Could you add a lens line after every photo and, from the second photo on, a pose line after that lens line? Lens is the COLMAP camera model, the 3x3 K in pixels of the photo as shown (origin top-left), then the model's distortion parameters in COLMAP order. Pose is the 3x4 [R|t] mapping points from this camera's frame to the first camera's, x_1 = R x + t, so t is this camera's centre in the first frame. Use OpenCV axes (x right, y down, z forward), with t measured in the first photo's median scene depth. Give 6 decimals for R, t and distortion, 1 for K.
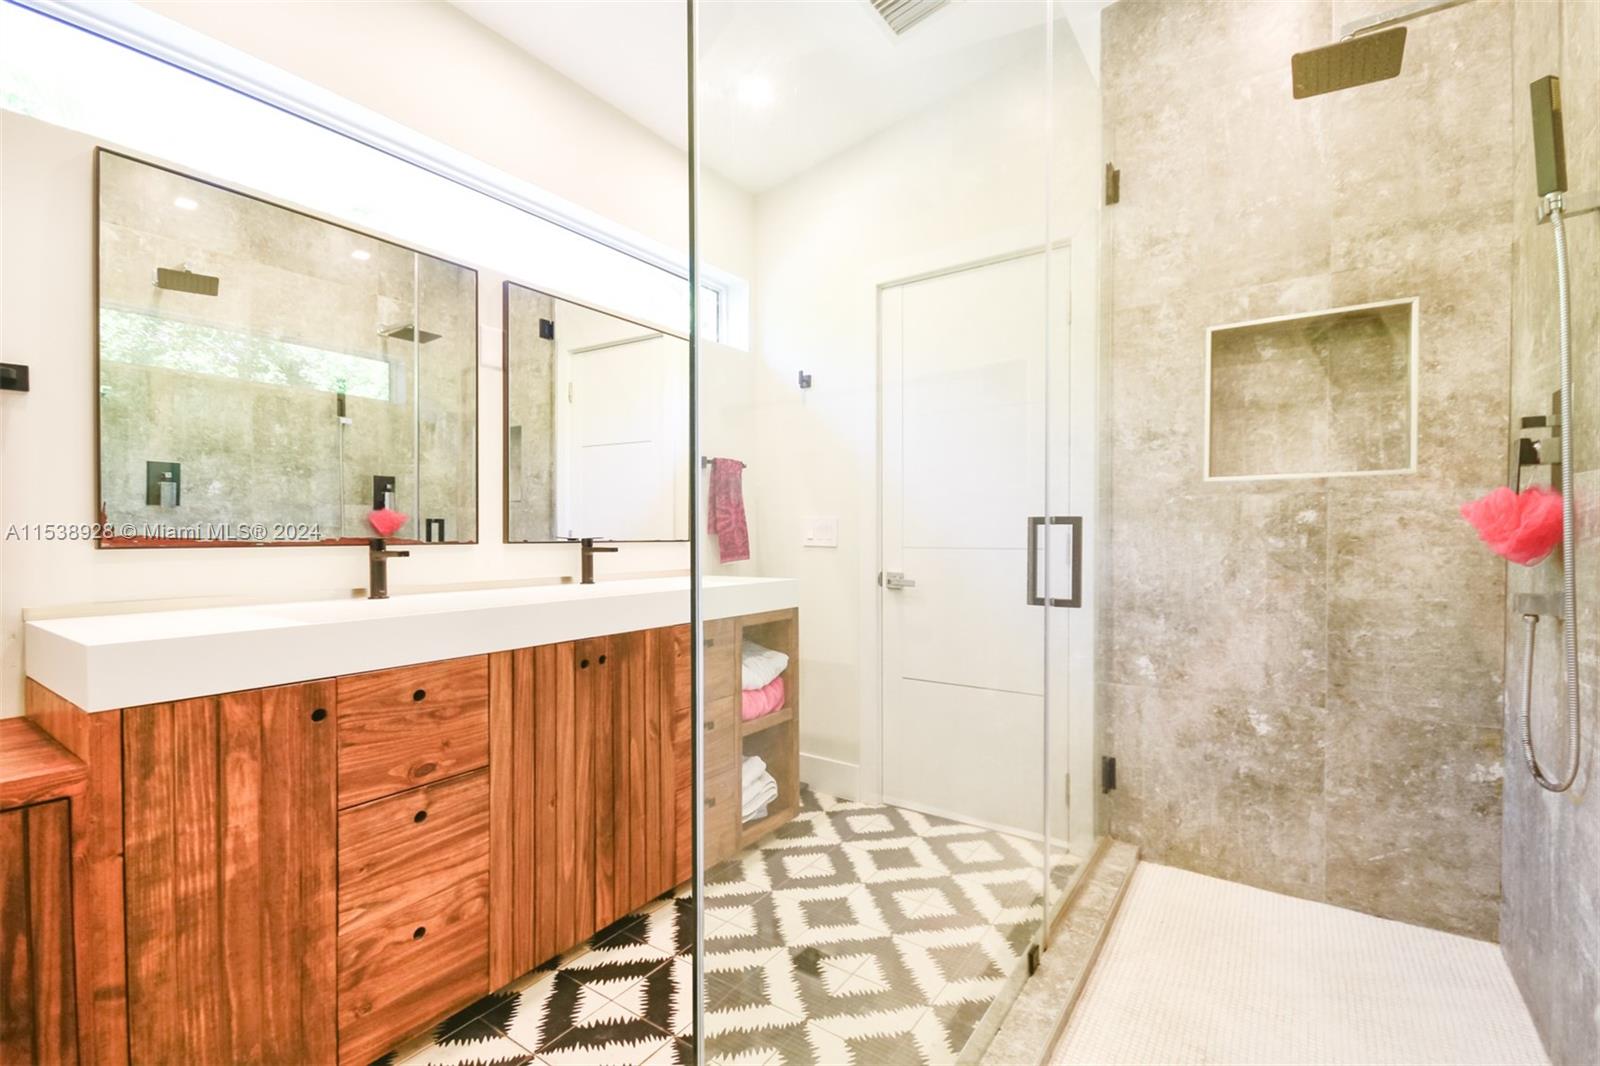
lens RADIAL K [[708.9, 0, 799.7], [0, 708.9, 542.2], [0, 0, 1]] dist [0.011765, -0.006810]
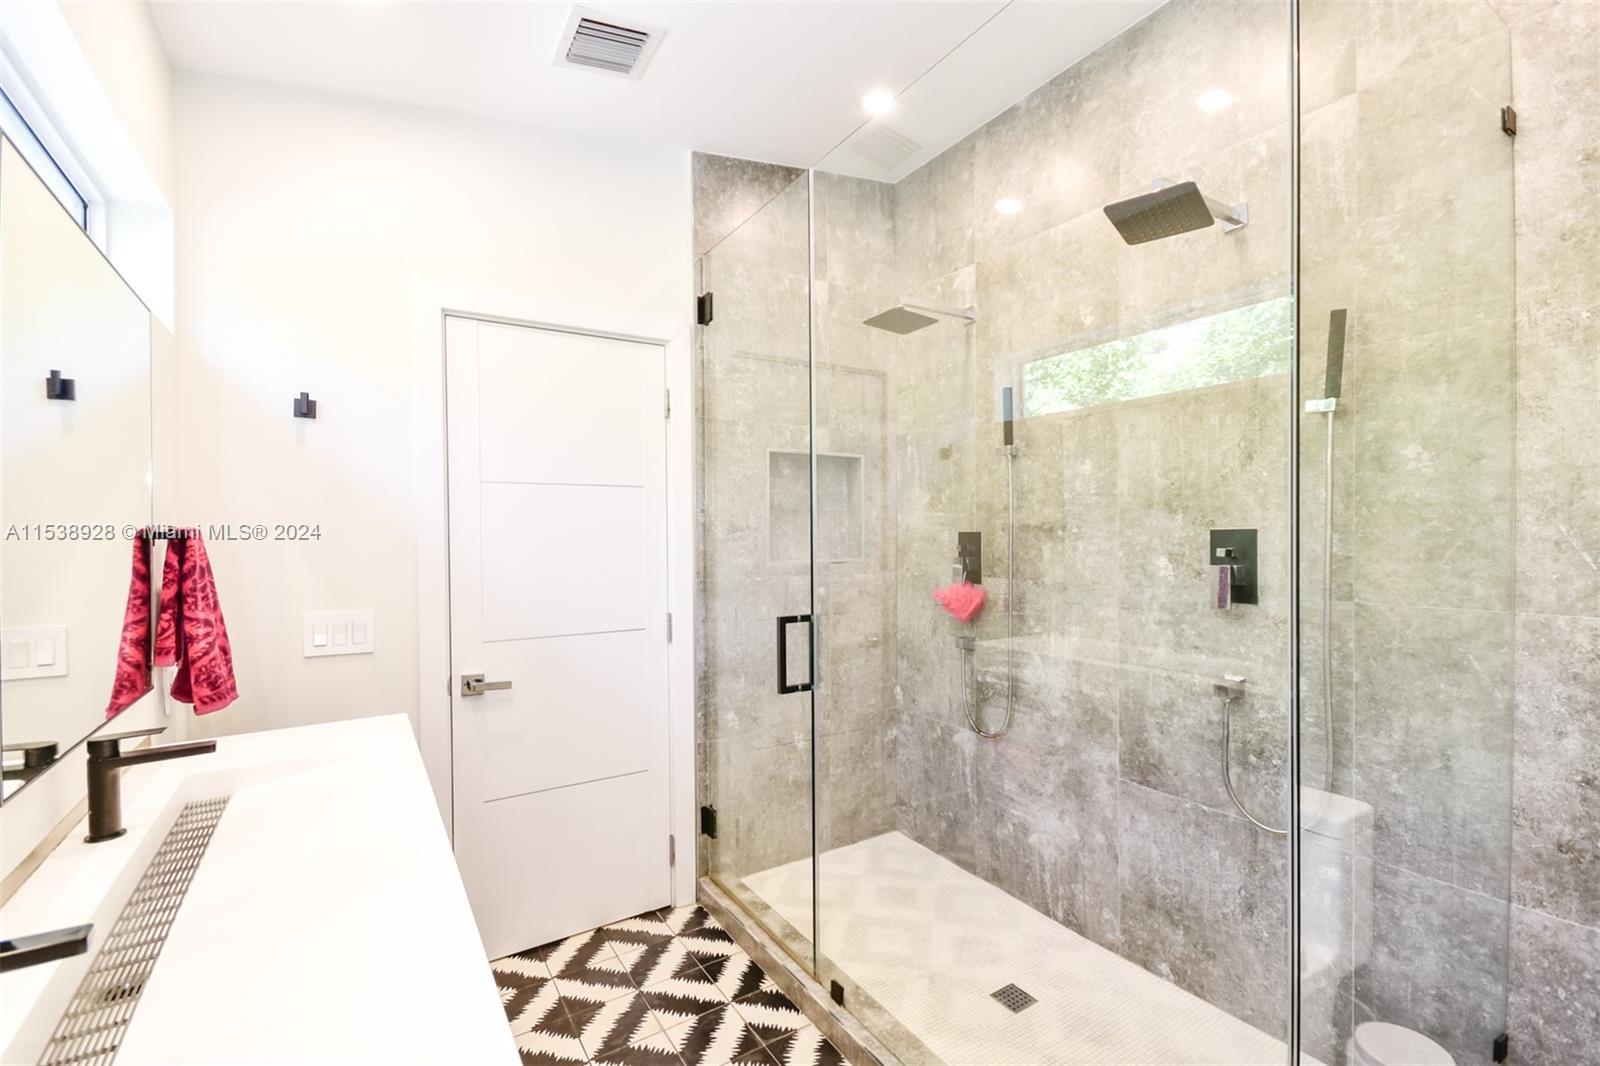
lens RADIAL K [[708.9, 0, 799.7], [0, 708.9, 542.2], [0, 0, 1]] dist [0.011765, -0.006810]
pose [[0.378066, -0.013899, 0.925674, -0.589193], [0.018469, 0.999802, 0.007468, -0.134397], [-0.925595, 0.014273, 0.378247, 0.443440]]
